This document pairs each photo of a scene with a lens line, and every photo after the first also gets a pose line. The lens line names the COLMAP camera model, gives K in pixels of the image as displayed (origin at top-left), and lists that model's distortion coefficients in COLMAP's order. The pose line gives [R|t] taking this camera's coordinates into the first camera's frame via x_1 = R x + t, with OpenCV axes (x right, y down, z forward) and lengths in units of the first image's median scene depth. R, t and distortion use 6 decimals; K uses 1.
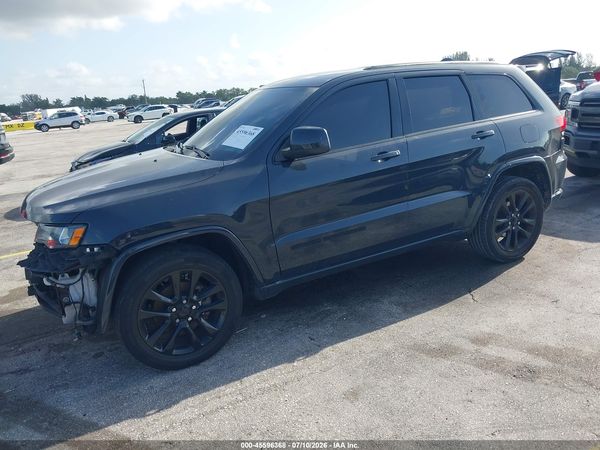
lens RADIAL K [[496.1, 0, 306.3], [0, 496.1, 225.1], [0, 0, 1]] dist [0.003227, -0.010991]
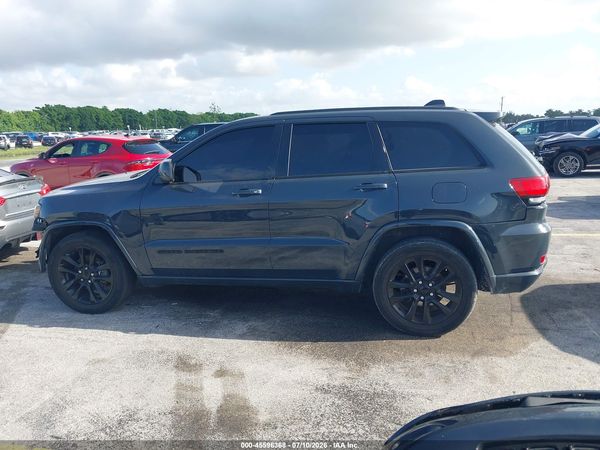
lens RADIAL K [[493.2, 0, 302.5], [0, 493.2, 222.9], [0, 0, 1]] dist [0.009335, -0.012734]
pose [[0.733137, 0.179592, -0.655940, 1.098037], [-0.199429, 0.978873, 0.045110, -0.163210], [0.650183, 0.097742, 0.753464, 0.273089]]
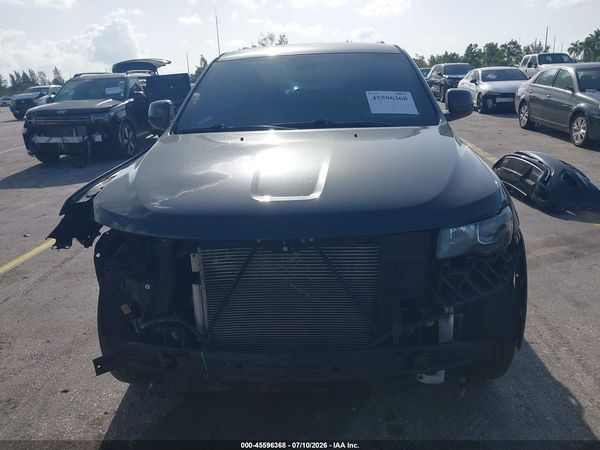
lens RADIAL K [[493.2, 0, 302.5], [0, 493.2, 222.9], [0, 0, 1]] dist [0.009335, -0.012734]
pose [[0.481420, -0.180953, 0.857608, -1.046216], [0.220120, 0.972059, 0.081537, -0.085391], [-0.848400, 0.149523, 0.507800, 0.785697]]
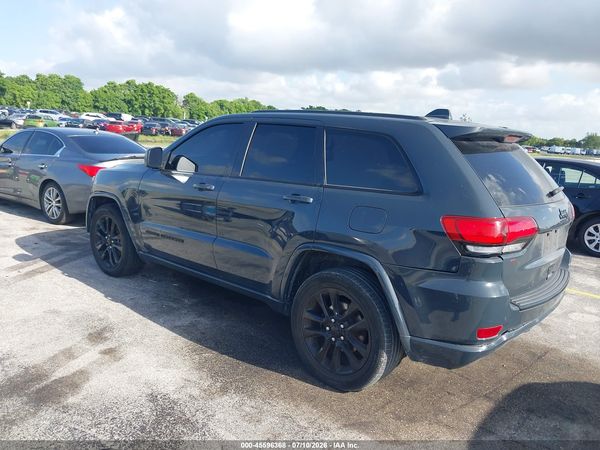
lens RADIAL K [[493.2, 0, 302.5], [0, 493.2, 222.9], [0, 0, 1]] dist [0.009335, -0.012734]
pose [[0.298849, 0.262819, -0.917396, 1.389808], [-0.328786, 0.930827, 0.159562, -0.345702], [0.895873, 0.253942, 0.364588, 0.896094]]
